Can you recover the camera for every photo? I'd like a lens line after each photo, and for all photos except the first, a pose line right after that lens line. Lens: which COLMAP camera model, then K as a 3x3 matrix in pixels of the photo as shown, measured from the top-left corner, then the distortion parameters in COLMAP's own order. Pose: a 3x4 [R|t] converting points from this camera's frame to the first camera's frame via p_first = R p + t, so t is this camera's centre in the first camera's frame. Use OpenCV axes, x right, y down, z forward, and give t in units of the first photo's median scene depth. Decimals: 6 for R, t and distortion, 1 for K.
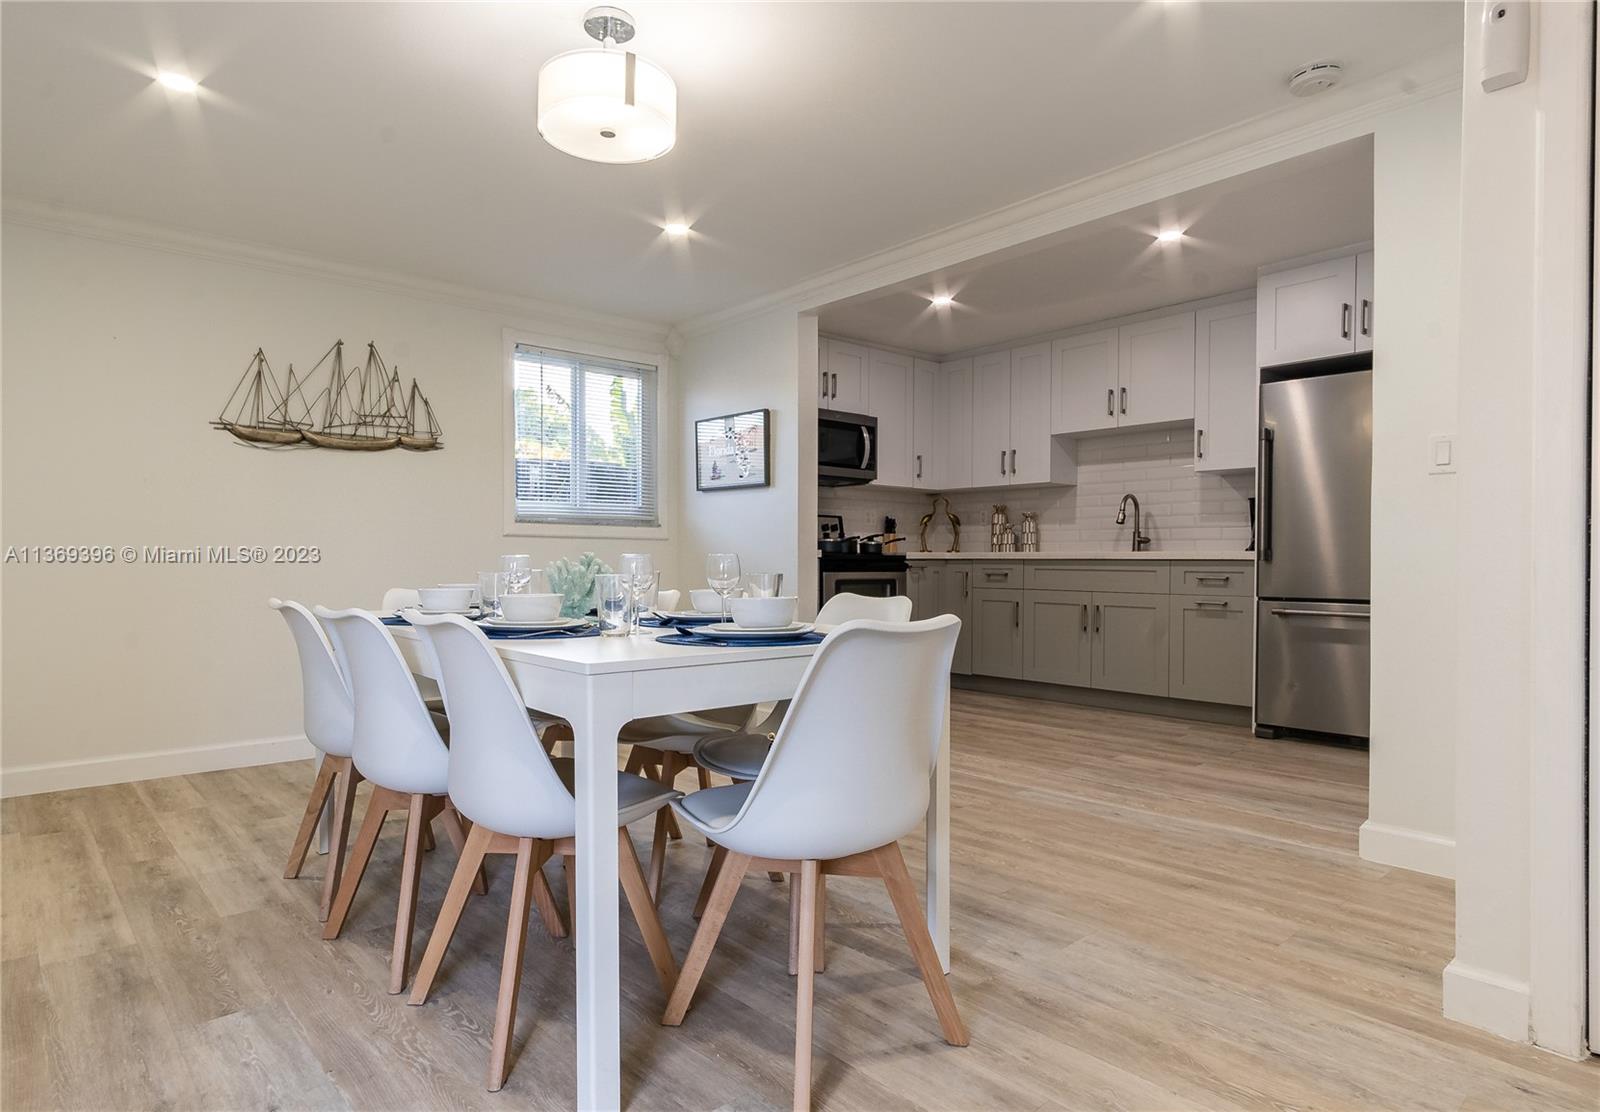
lens RADIAL K [[898.9, 0, 760.6], [0, 898.9, 575.1], [0, 0, 1]] dist [0.003039, 0.000886]
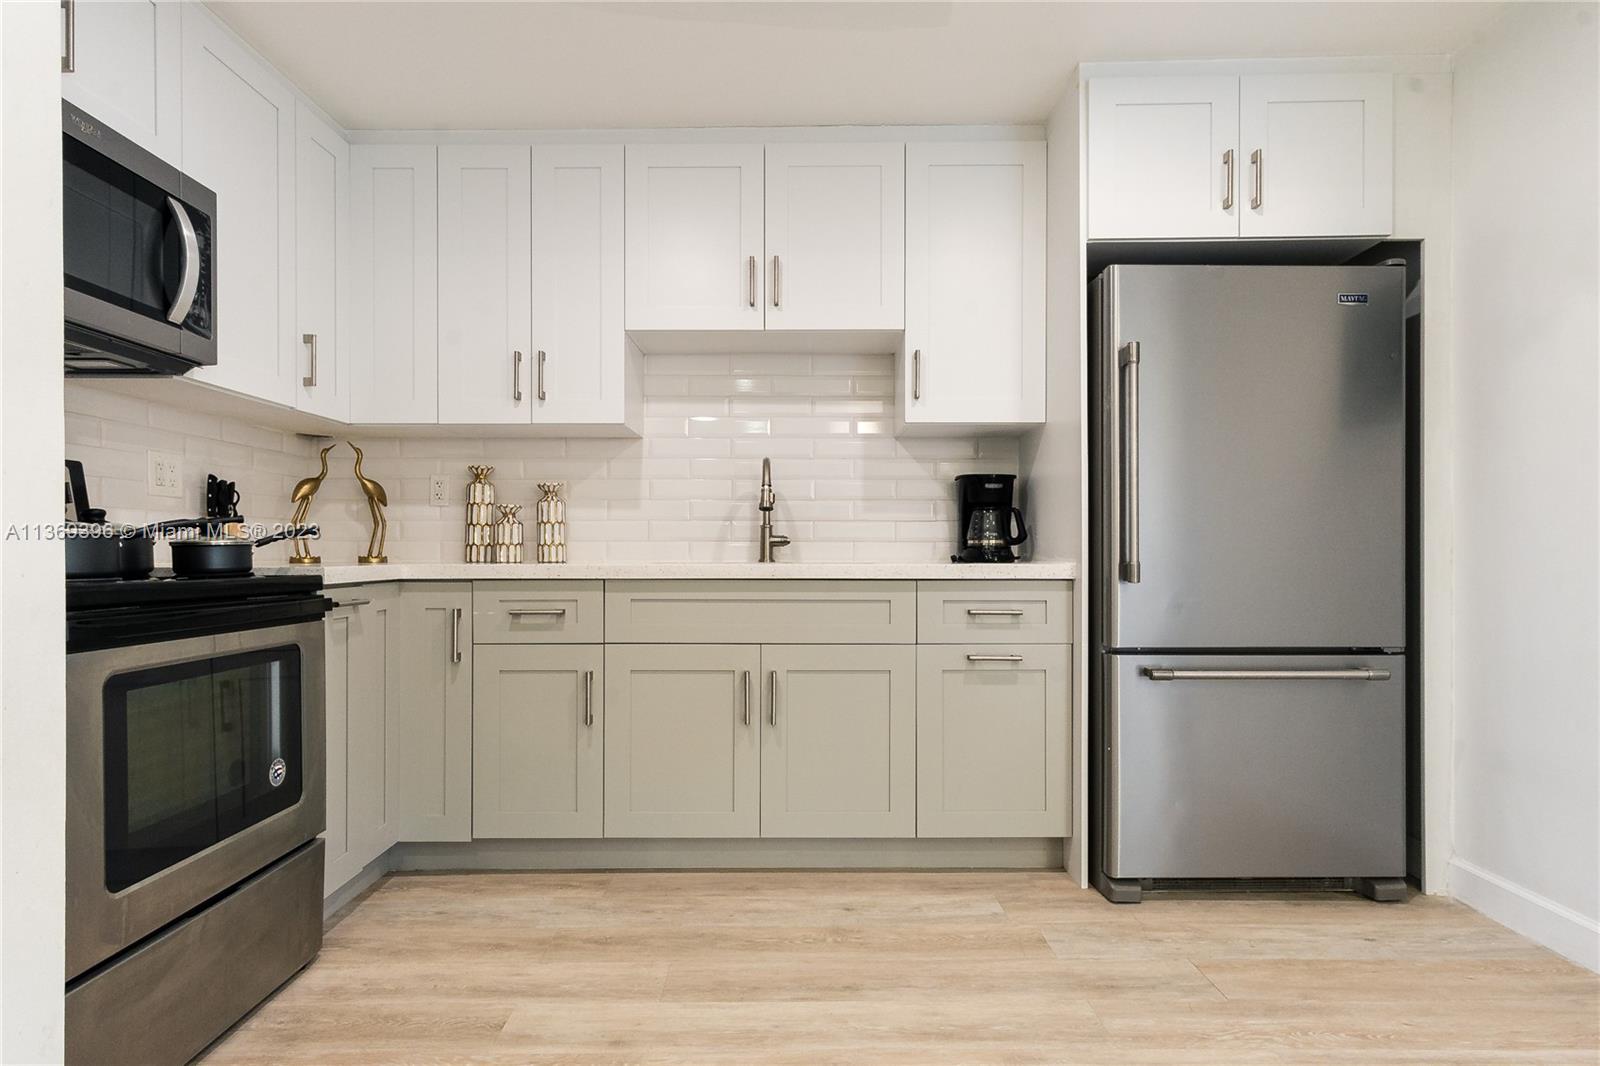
lens RADIAL K [[857.9, 0, 792.5], [0, 857.9, 551.2], [0, 0, 1]] dist [0.009826, -0.000003]
pose [[0.653954, -0.000557, 0.756534, 0.020980], [0.015082, 0.999811, -0.012301, -0.027202], [-0.756384, 0.019454, 0.653838, 0.683366]]
